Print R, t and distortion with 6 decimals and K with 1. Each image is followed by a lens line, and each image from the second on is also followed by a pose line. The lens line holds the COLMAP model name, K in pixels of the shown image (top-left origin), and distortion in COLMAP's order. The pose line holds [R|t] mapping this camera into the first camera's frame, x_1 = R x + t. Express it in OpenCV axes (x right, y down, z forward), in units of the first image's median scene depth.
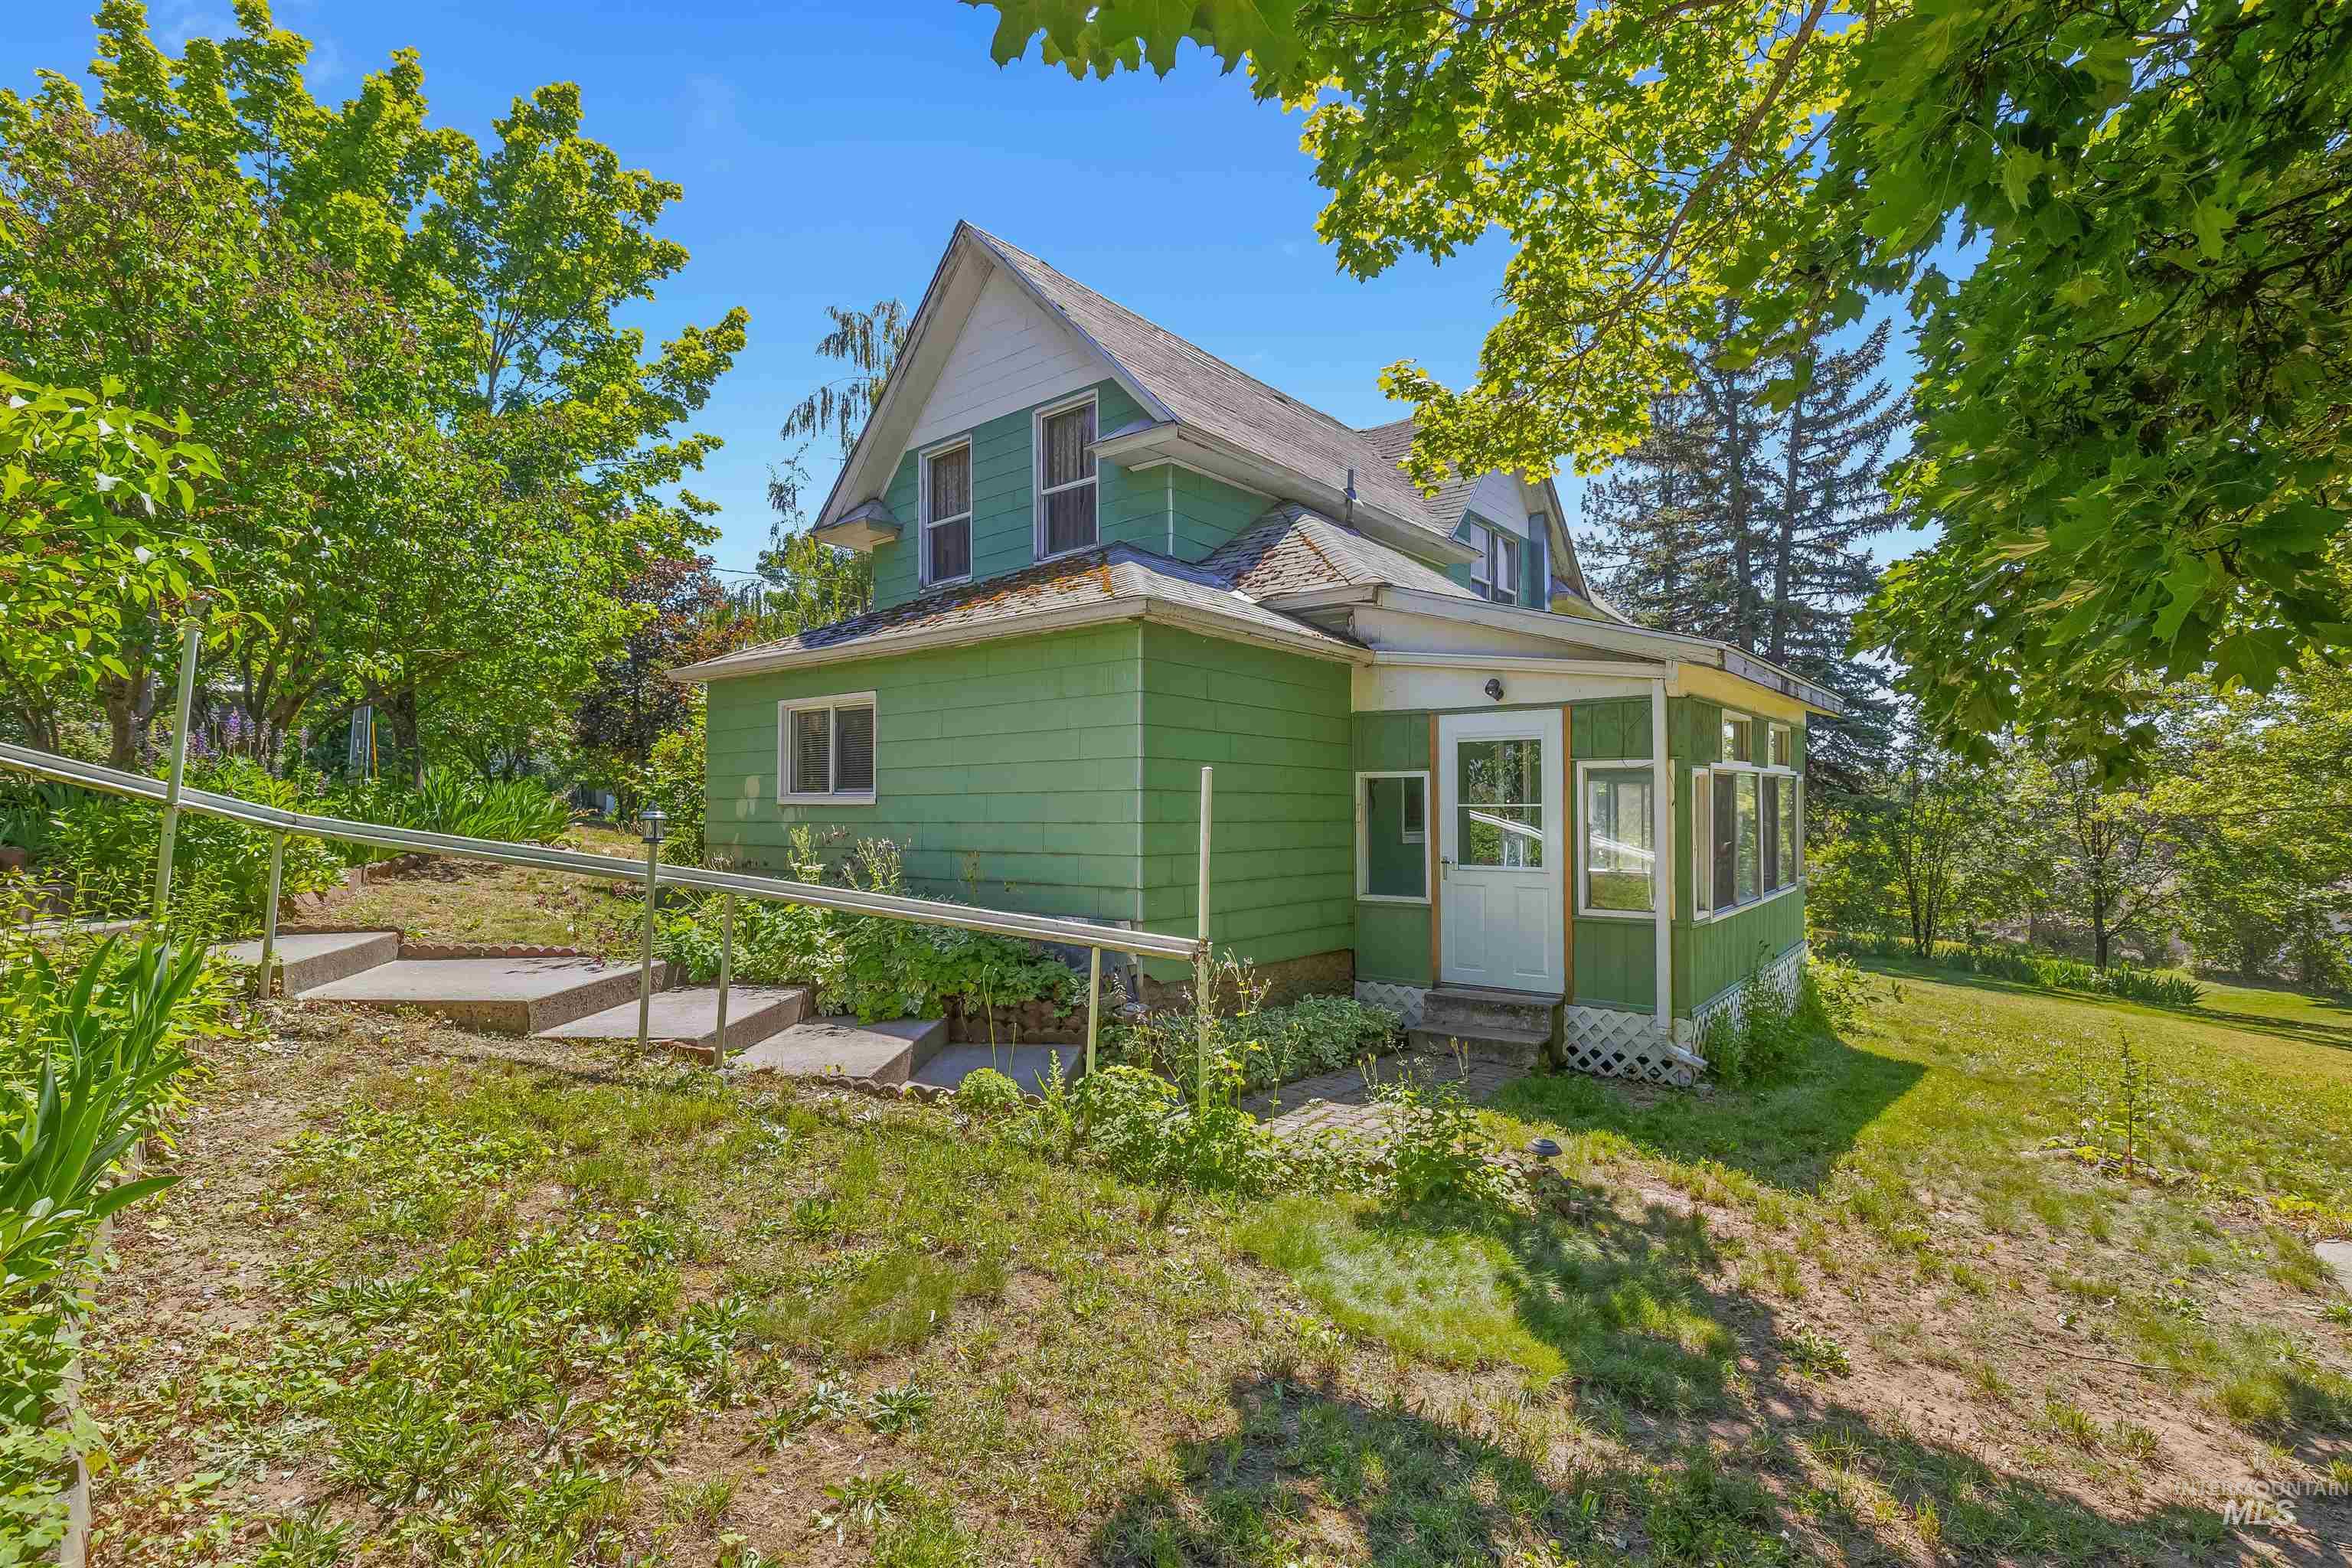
lens RADIAL K [[1095.8, 0, 1177.1], [0, 1095.8, 787.8], [0, 0, 1]] dist [-0.002001, 0.000915]
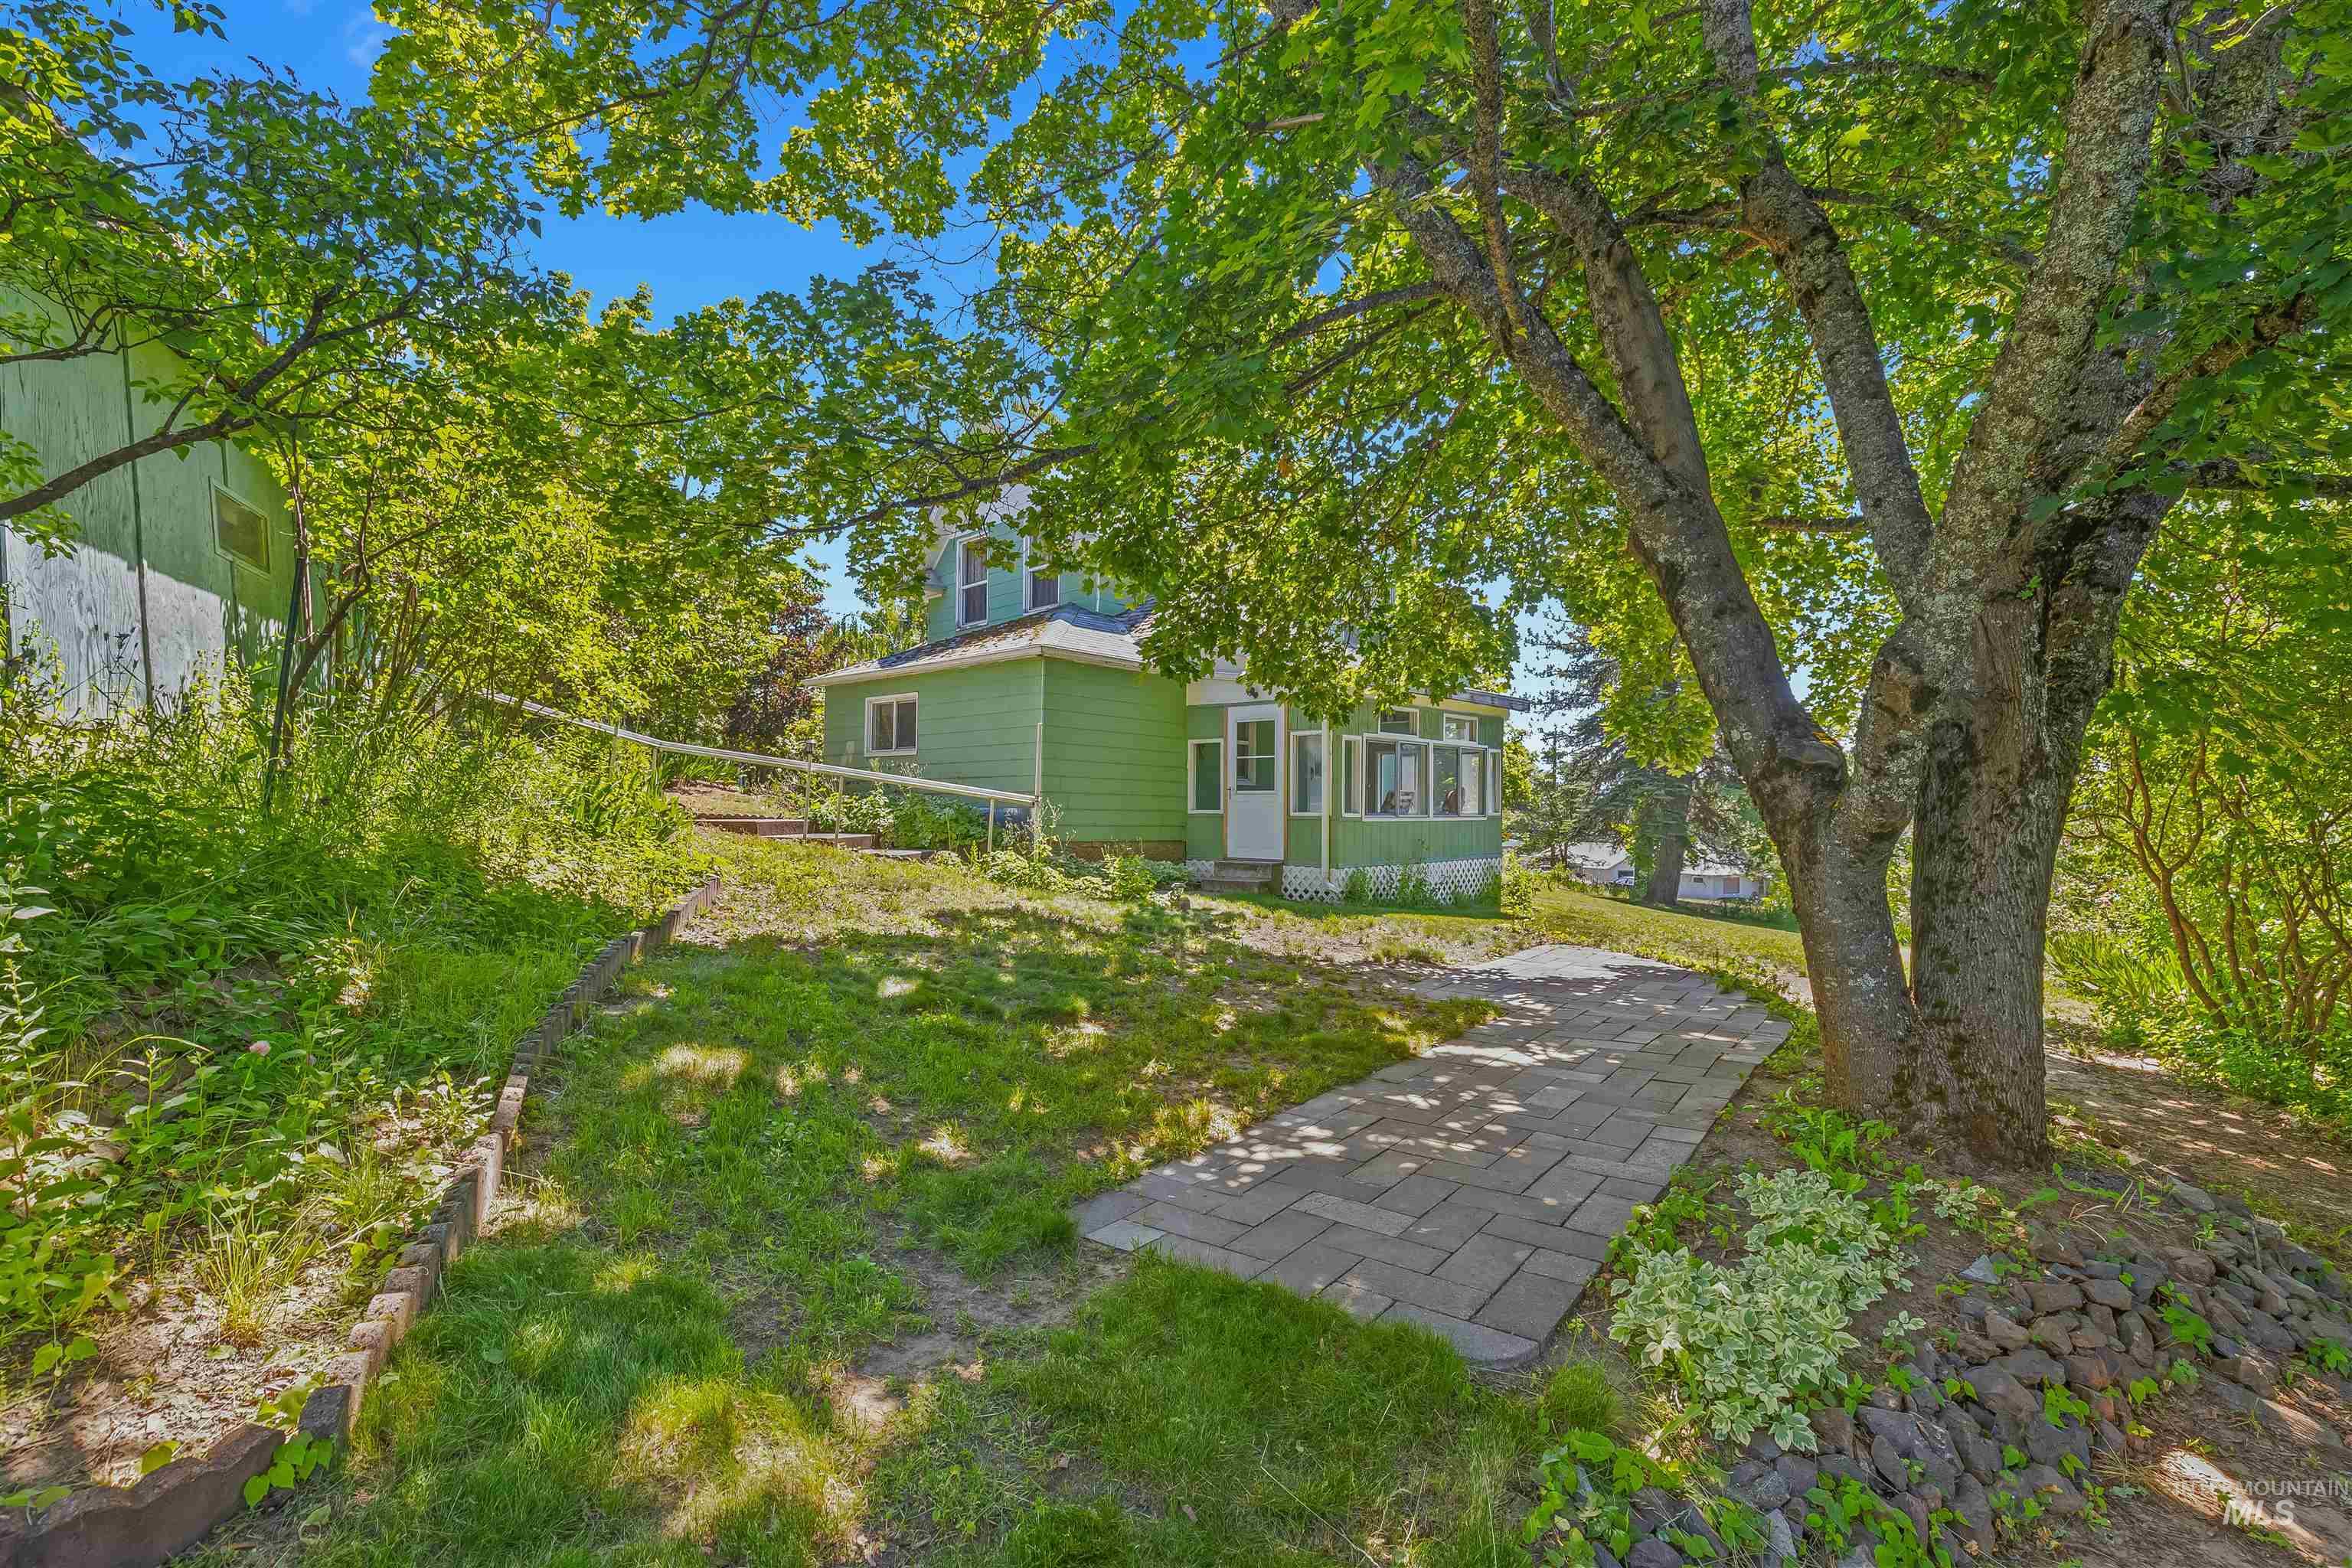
lens RADIAL K [[1095.8, 0, 1175.2], [0, 1095.8, 779.6], [0, 0, 1]] dist [-0.002001, 0.000915]
pose [[0.996845, 0.009658, -0.078789, 0.275884], [-0.010946, 0.999813, -0.015932, 0.075489], [0.078621, 0.016744, 0.996764, -0.723369]]
